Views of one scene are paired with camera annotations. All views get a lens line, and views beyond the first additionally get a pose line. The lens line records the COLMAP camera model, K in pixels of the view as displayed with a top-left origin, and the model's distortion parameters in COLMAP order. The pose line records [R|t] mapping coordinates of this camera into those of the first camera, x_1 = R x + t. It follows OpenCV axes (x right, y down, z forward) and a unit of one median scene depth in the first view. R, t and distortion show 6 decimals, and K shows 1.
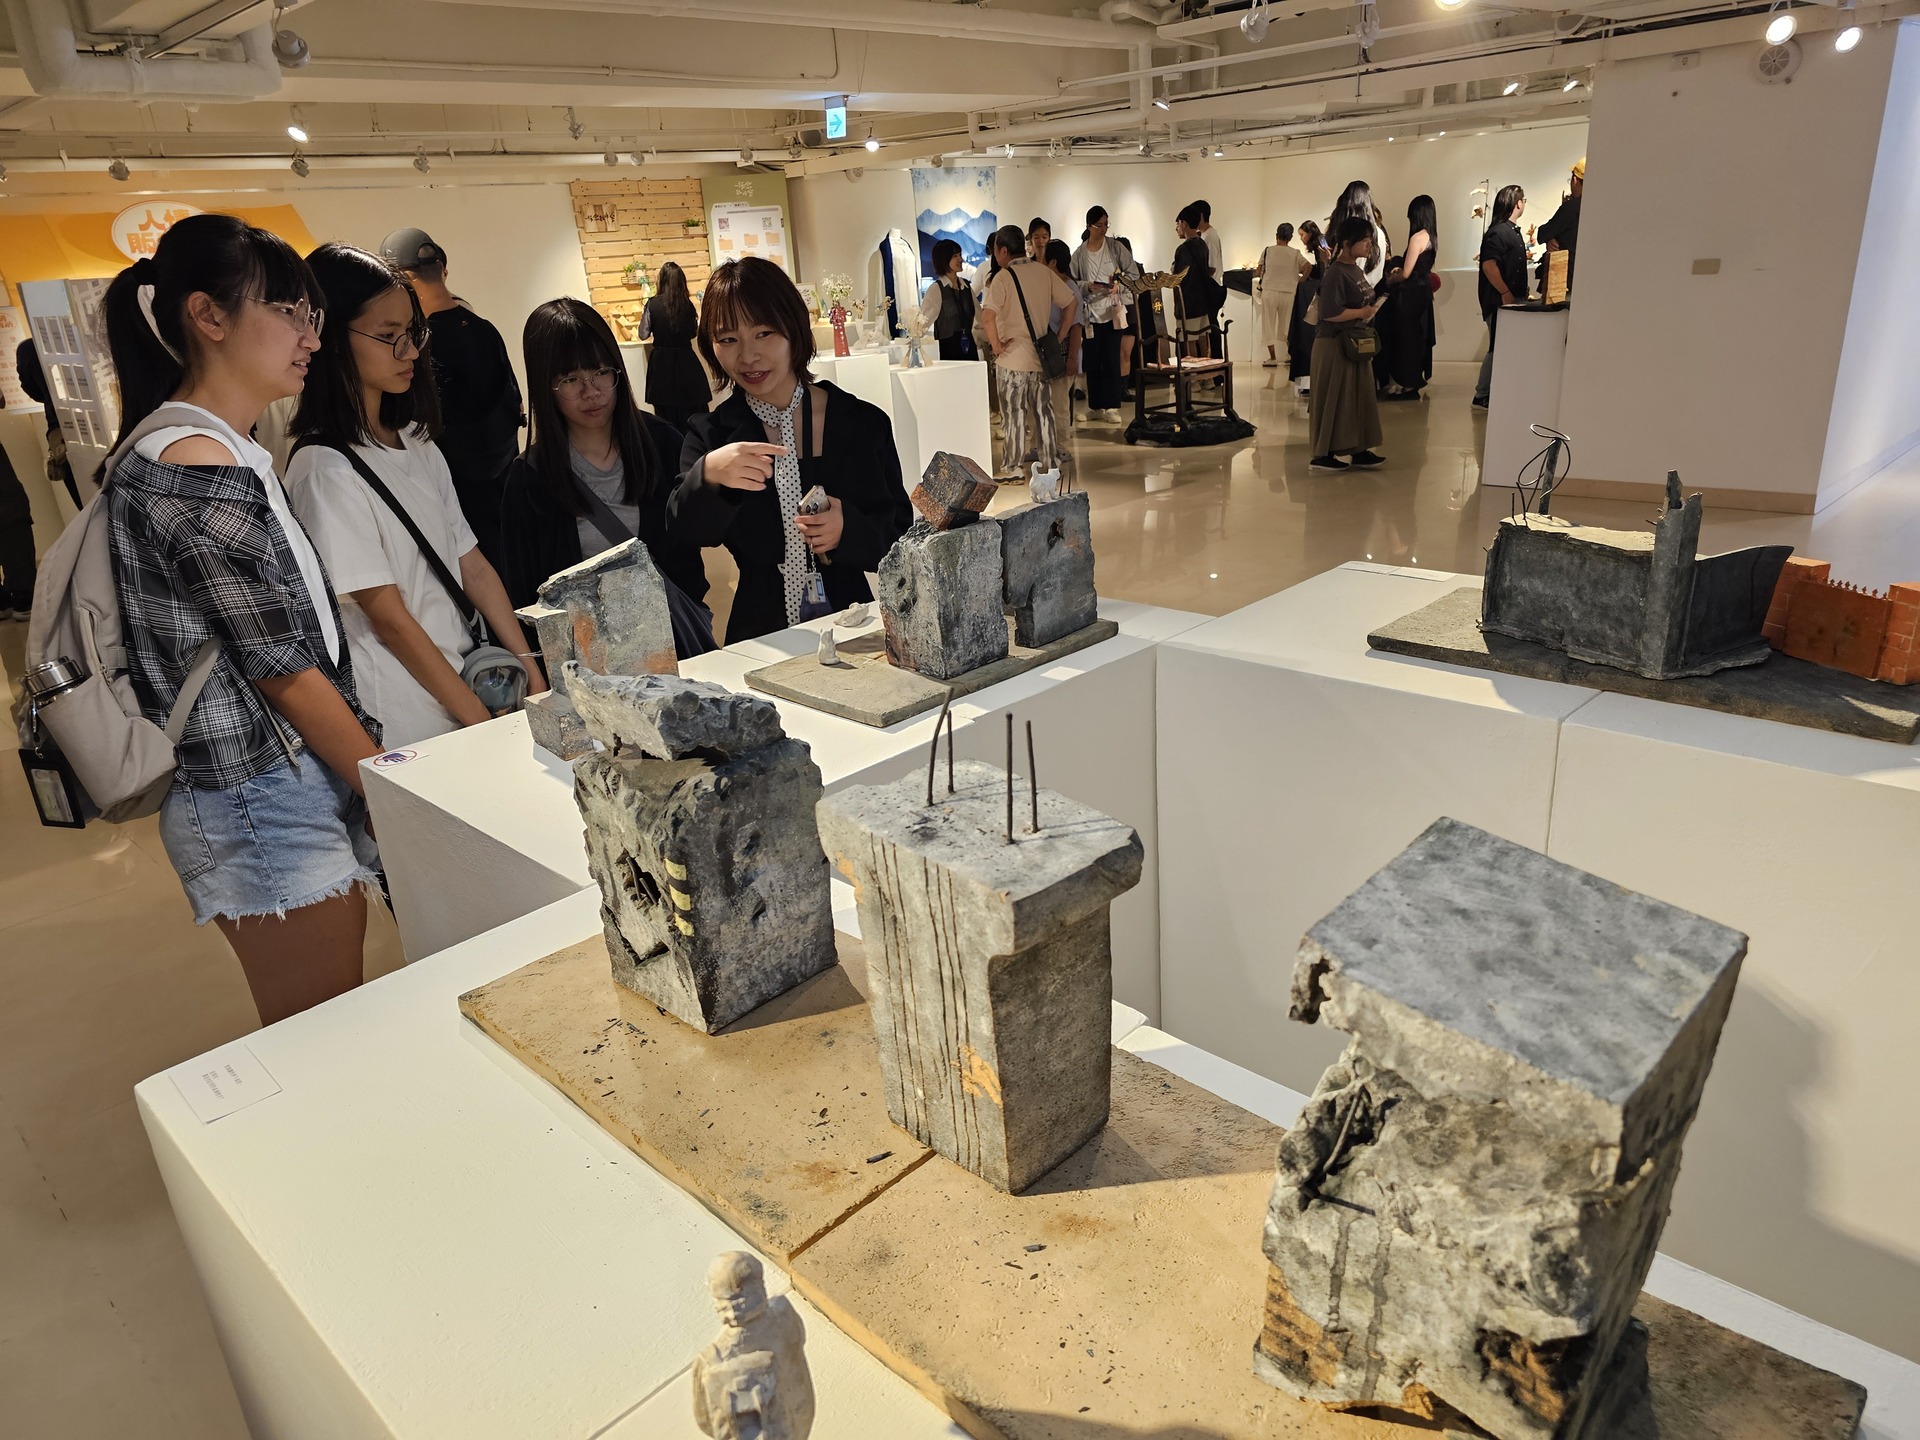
lens RADIAL K [[1288.3, 0, 960.7], [0, 1288.3, 724.2], [0, 0, 1]] dist [0.008455, 0.002786]
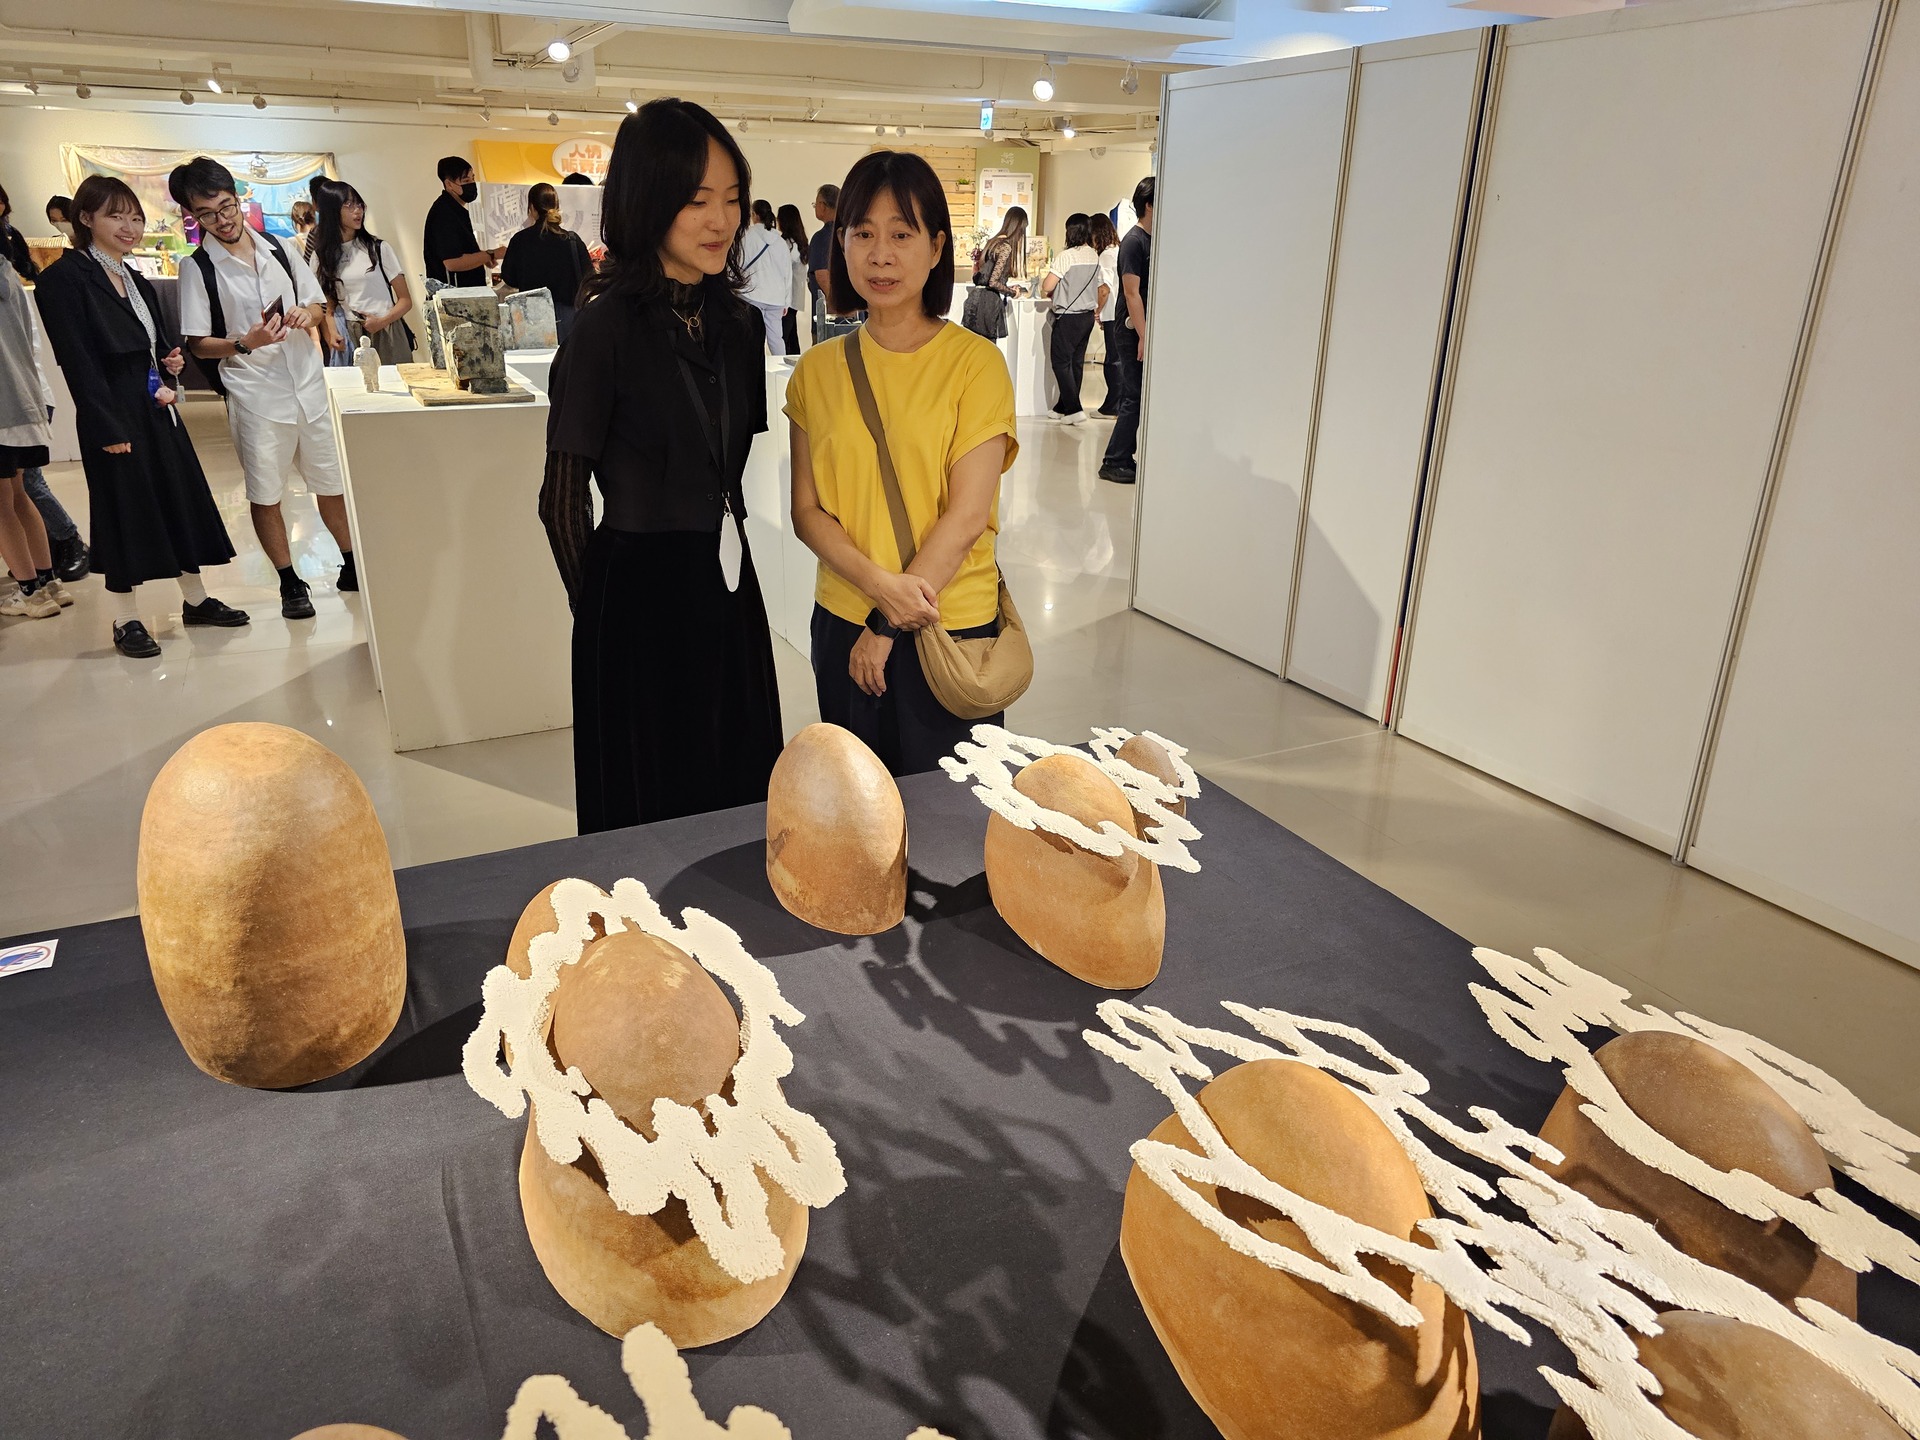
lens RADIAL K [[1288.3, 0, 960.6], [0, 1288.3, 718.0], [0, 0, 1]] dist [0.008455, 0.002786]
pose [[0.937533, 0.201174, -0.283832, 0.268181], [-0.195357, 0.979509, 0.048964, 0.075570], [0.287866, 0.009543, 0.957623, -0.235671]]
